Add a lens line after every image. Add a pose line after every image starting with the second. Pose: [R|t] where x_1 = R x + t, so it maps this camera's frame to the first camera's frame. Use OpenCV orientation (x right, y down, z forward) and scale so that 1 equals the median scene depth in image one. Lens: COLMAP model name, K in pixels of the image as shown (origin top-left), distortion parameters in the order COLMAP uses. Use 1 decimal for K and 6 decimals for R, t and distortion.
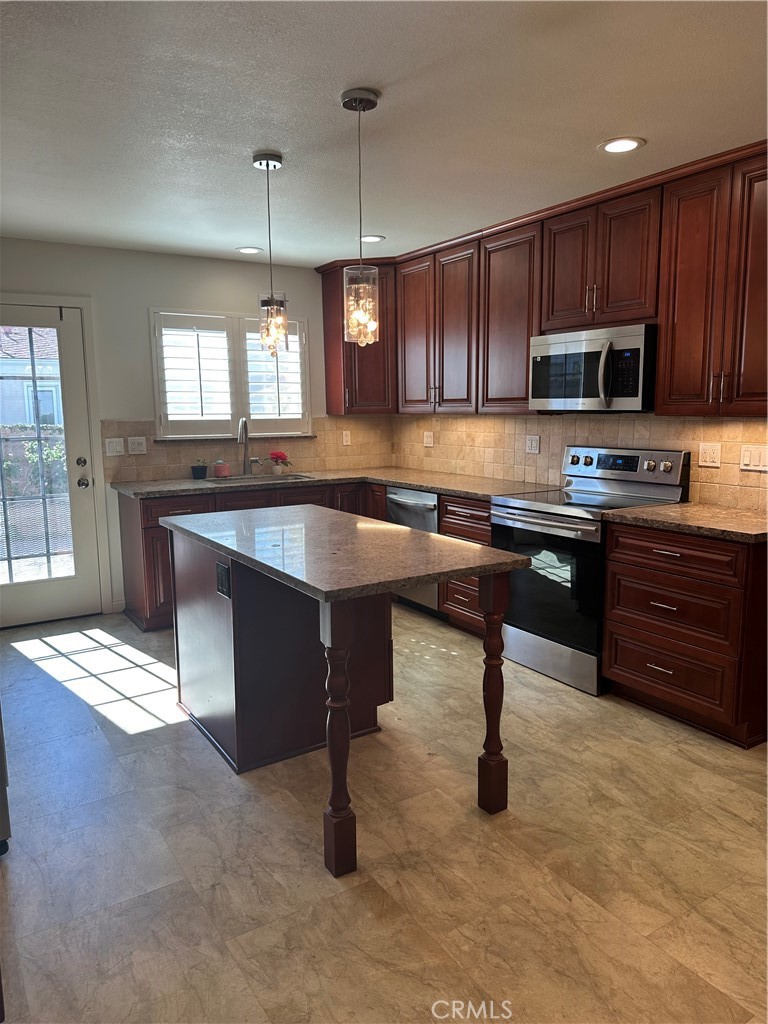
lens RADIAL K [[722.7, 0, 383.1], [0, 722.7, 514.9], [0, 0, 1]] dist [0.049307, -0.063963]
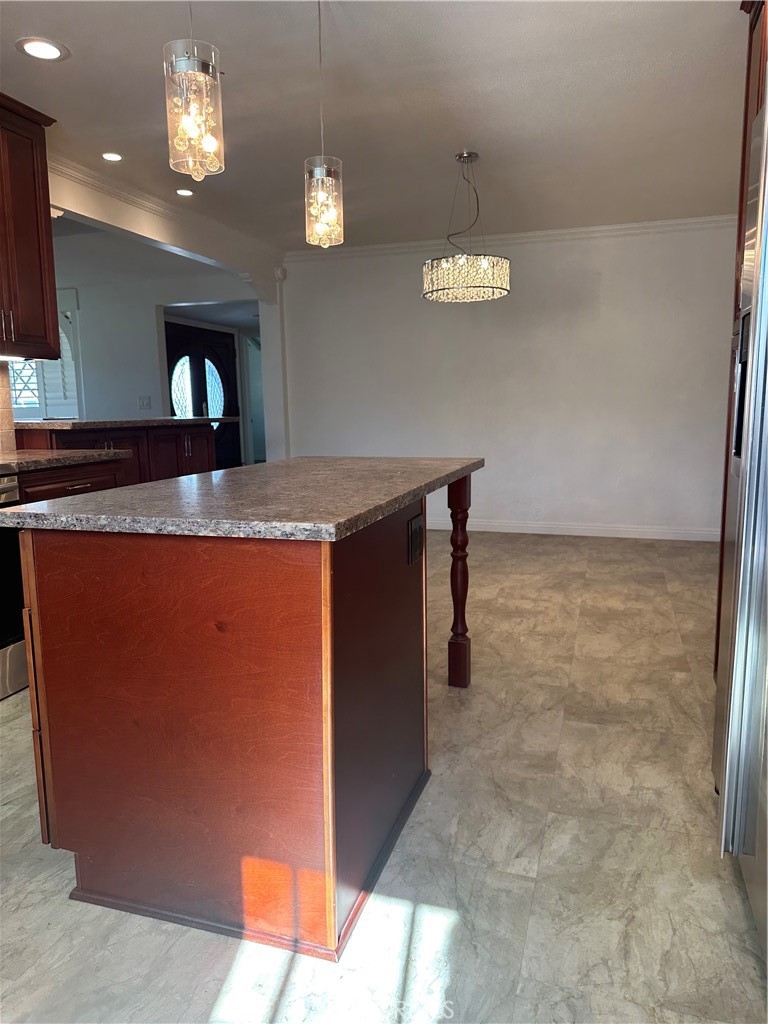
lens RADIAL K [[722.7, 0, 383.1], [0, 722.7, 514.9], [0, 0, 1]] dist [0.049307, -0.063963]
pose [[-0.641029, -0.109619, 0.759648, -0.423905], [0.128461, 0.960463, 0.246999, -0.064450], [-0.756690, 0.255919, -0.601603, 0.833359]]
